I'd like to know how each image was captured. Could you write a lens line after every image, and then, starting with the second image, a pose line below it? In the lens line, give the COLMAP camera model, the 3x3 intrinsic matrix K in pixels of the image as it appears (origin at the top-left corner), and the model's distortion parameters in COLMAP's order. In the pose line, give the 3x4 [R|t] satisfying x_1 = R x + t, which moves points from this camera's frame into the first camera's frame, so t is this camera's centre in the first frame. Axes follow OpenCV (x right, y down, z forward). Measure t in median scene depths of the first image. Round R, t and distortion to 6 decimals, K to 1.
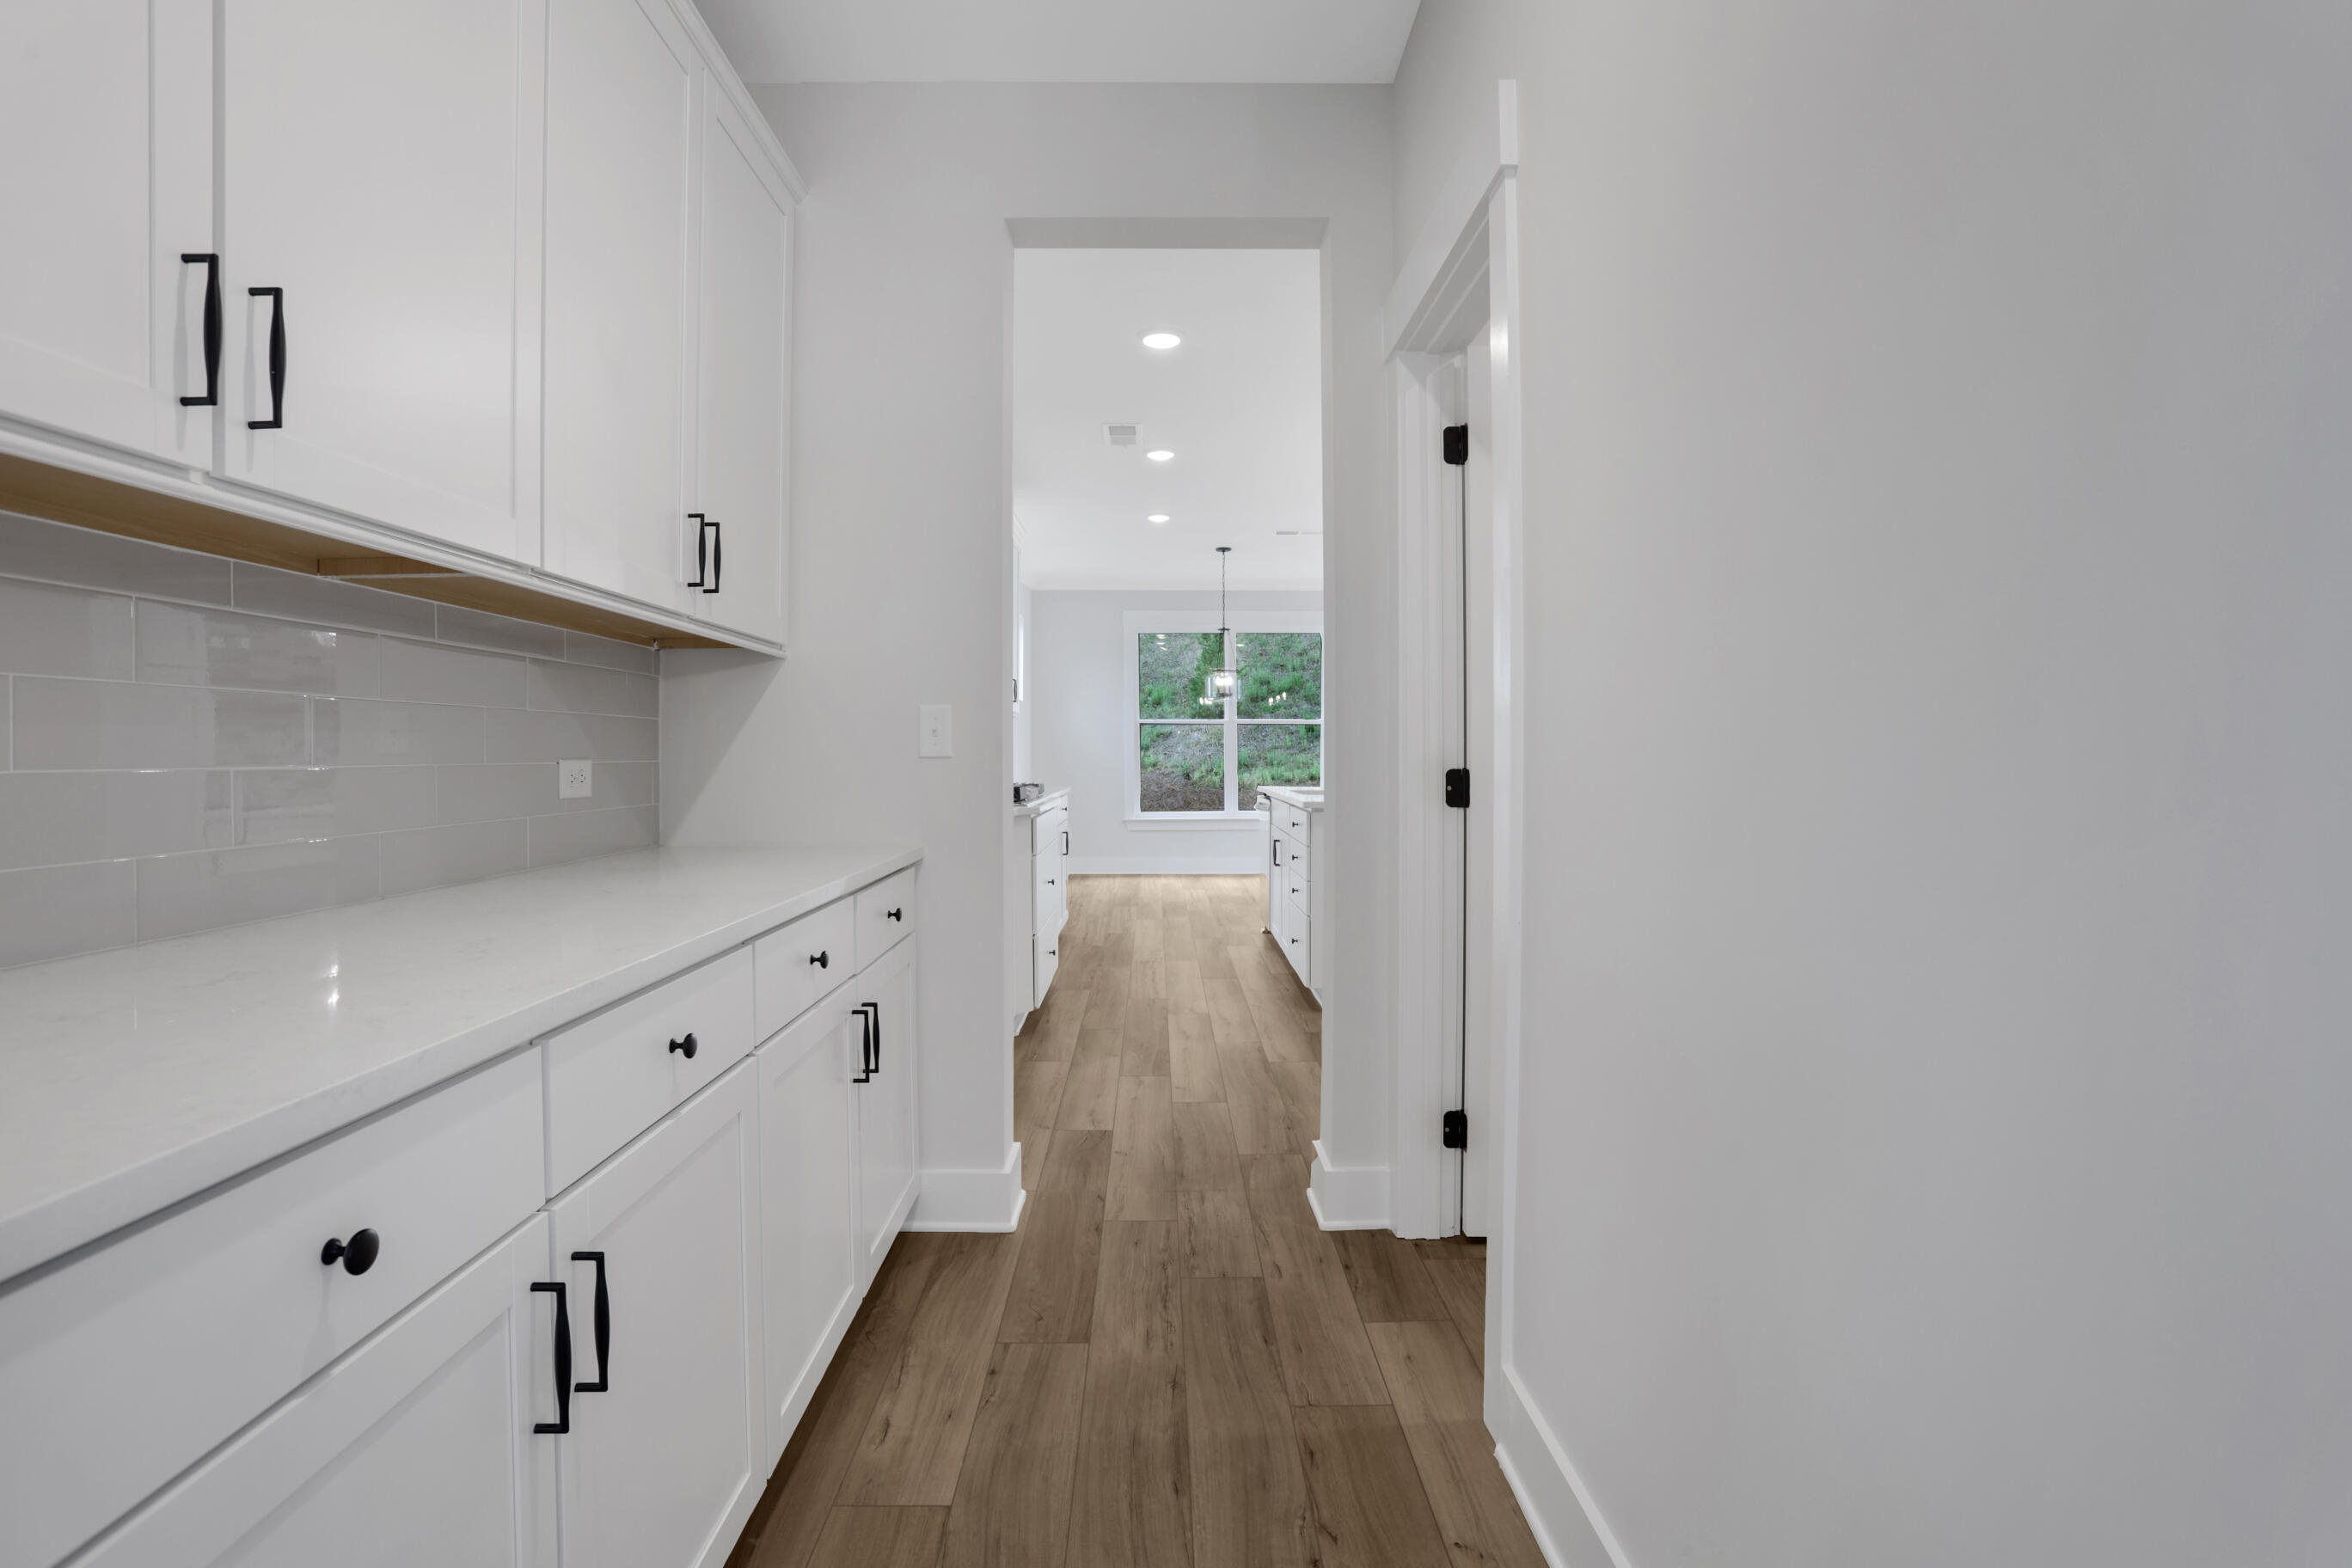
lens RADIAL K [[1114.3, 0, 1157.6], [0, 1114.3, 795.6], [0, 0, 1]] dist [-0.061153, 0.022603]
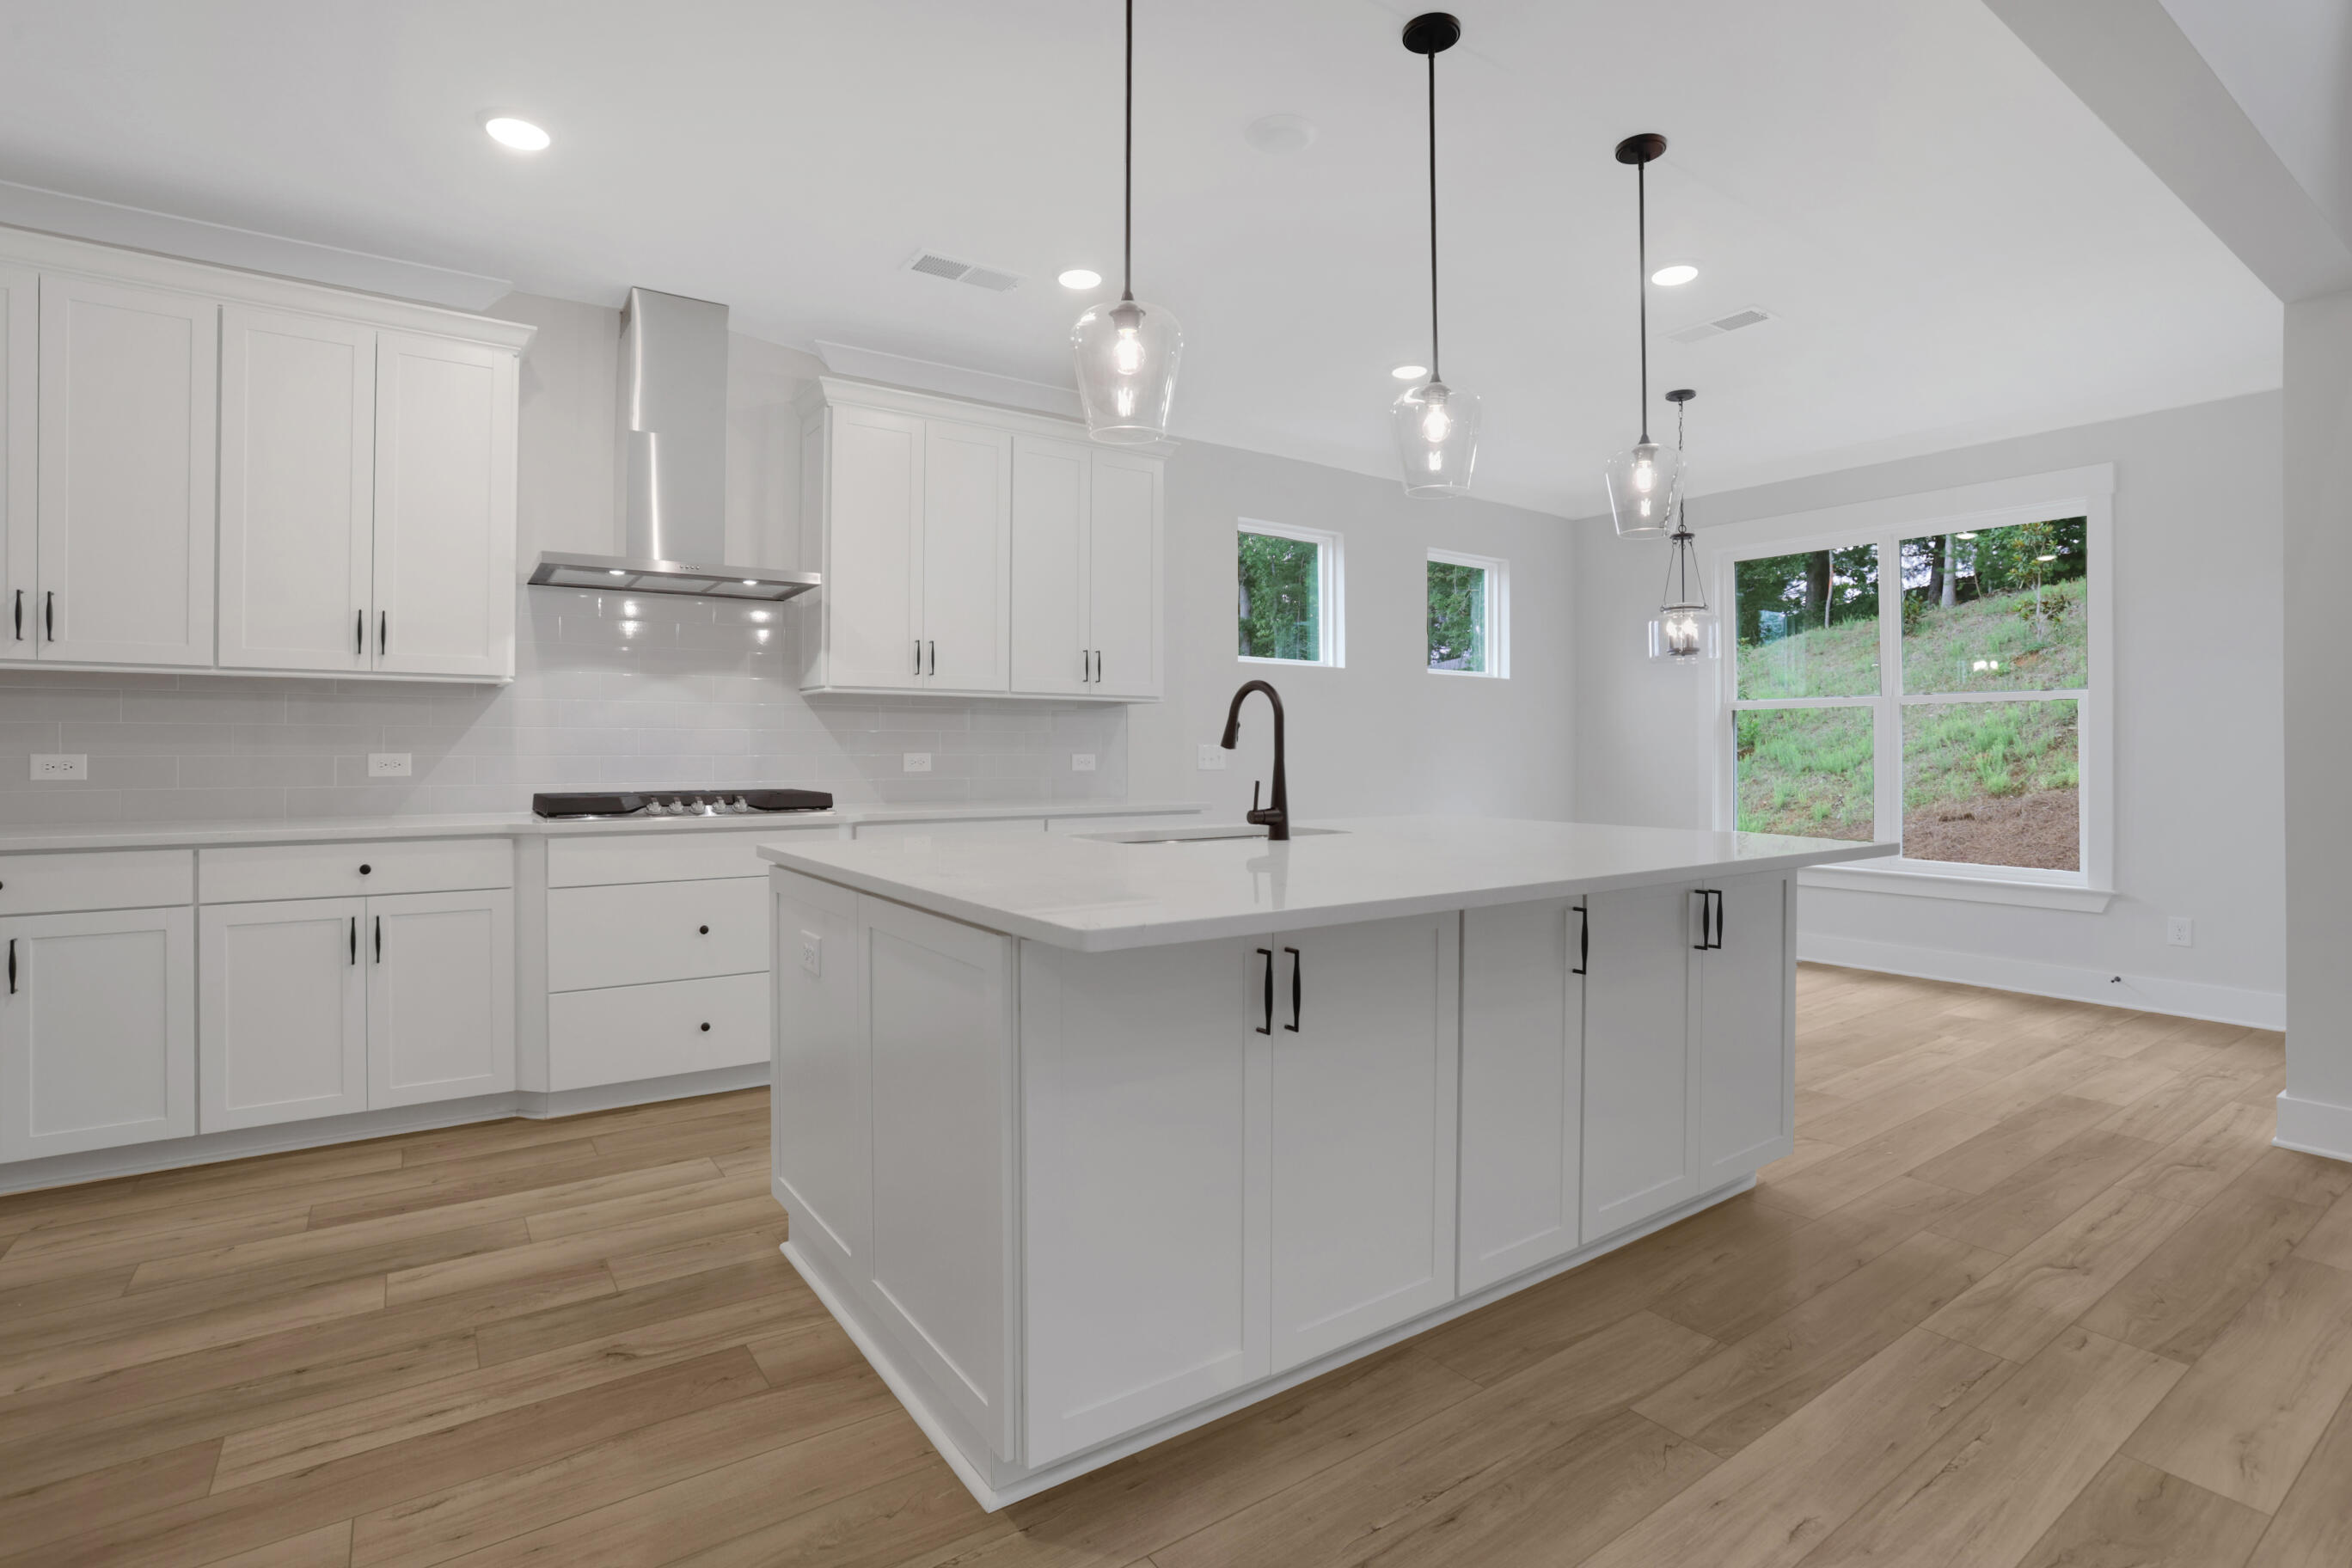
lens RADIAL K [[1114.3, 0, 1137.9], [0, 1114.3, 772.8], [0, 0, 1]] dist [-0.061153, 0.022603]
pose [[0.554787, 0.017098, -0.831816, 0.320994], [-0.033567, 0.999435, -0.001844, -0.016616], [0.831315, 0.028945, 0.555048, 0.404772]]
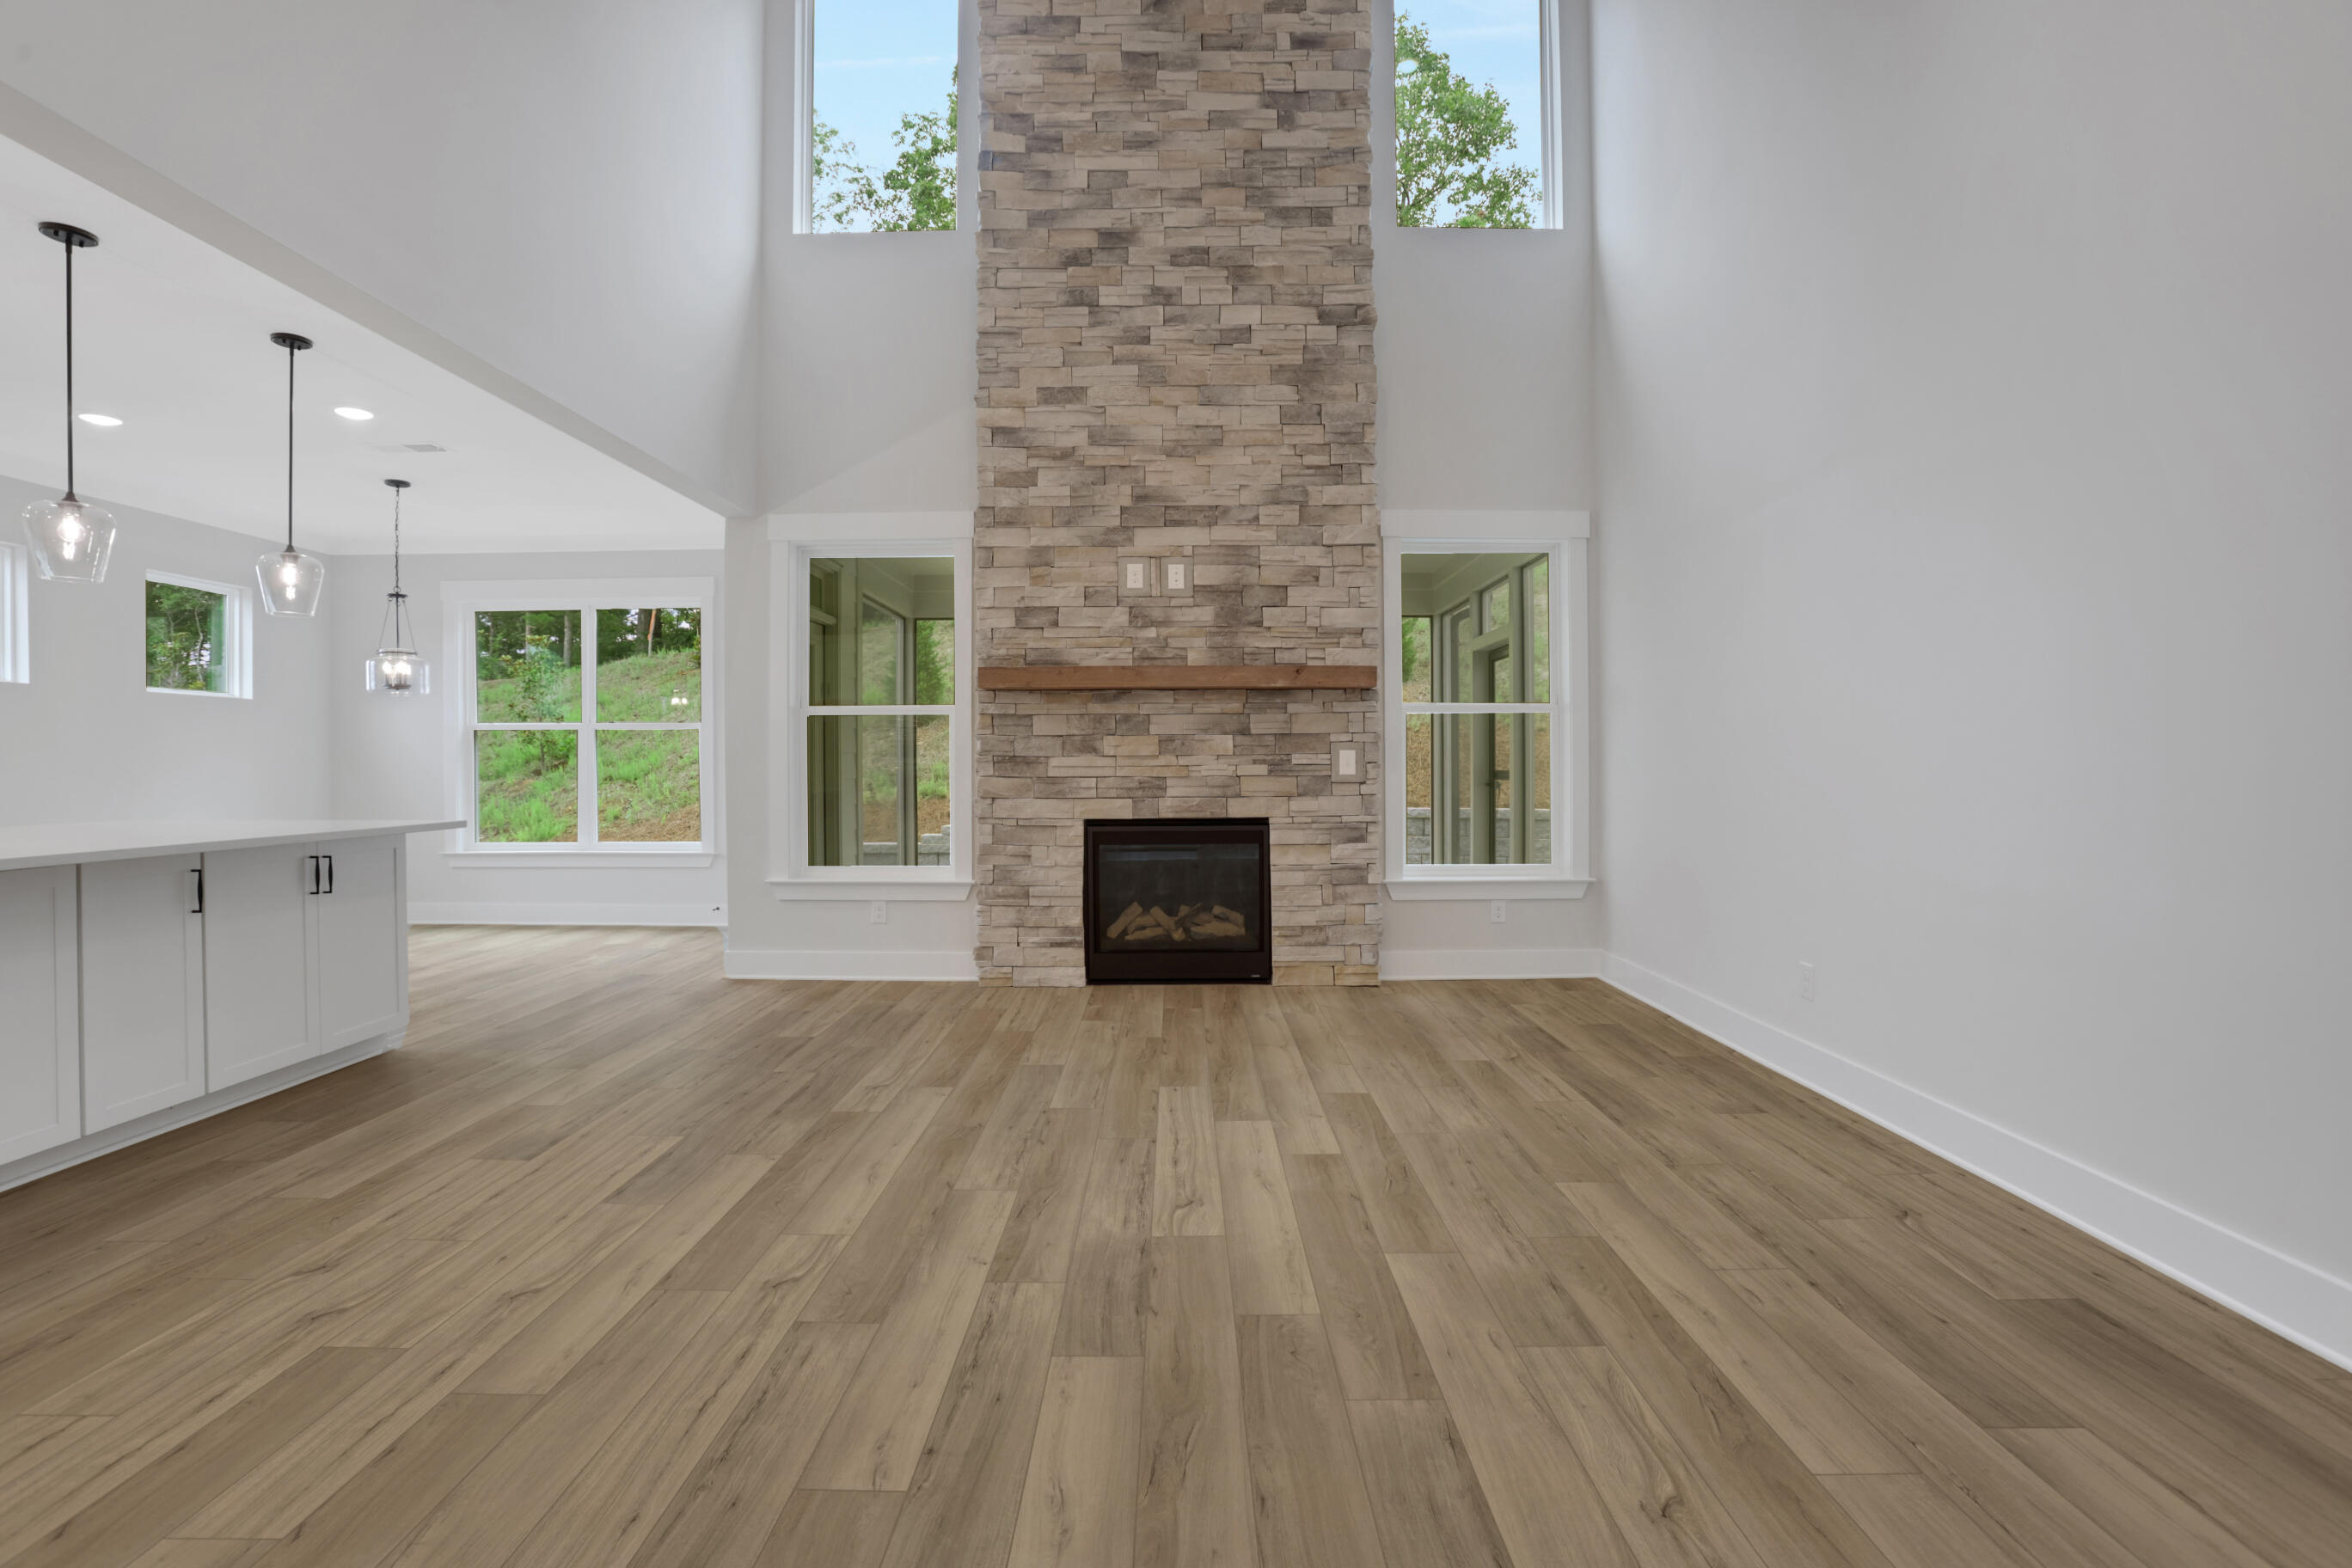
lens RADIAL K [[1114.3, 0, 1134.5], [0, 1114.3, 765.2], [0, 0, 1]] dist [-0.061153, 0.022603]
pose [[0.999200, -0.002014, -0.039940, 0.485533], [0.000533, 0.999313, -0.037046, -0.011869], [0.039988, 0.036995, 0.998515, 0.283217]]
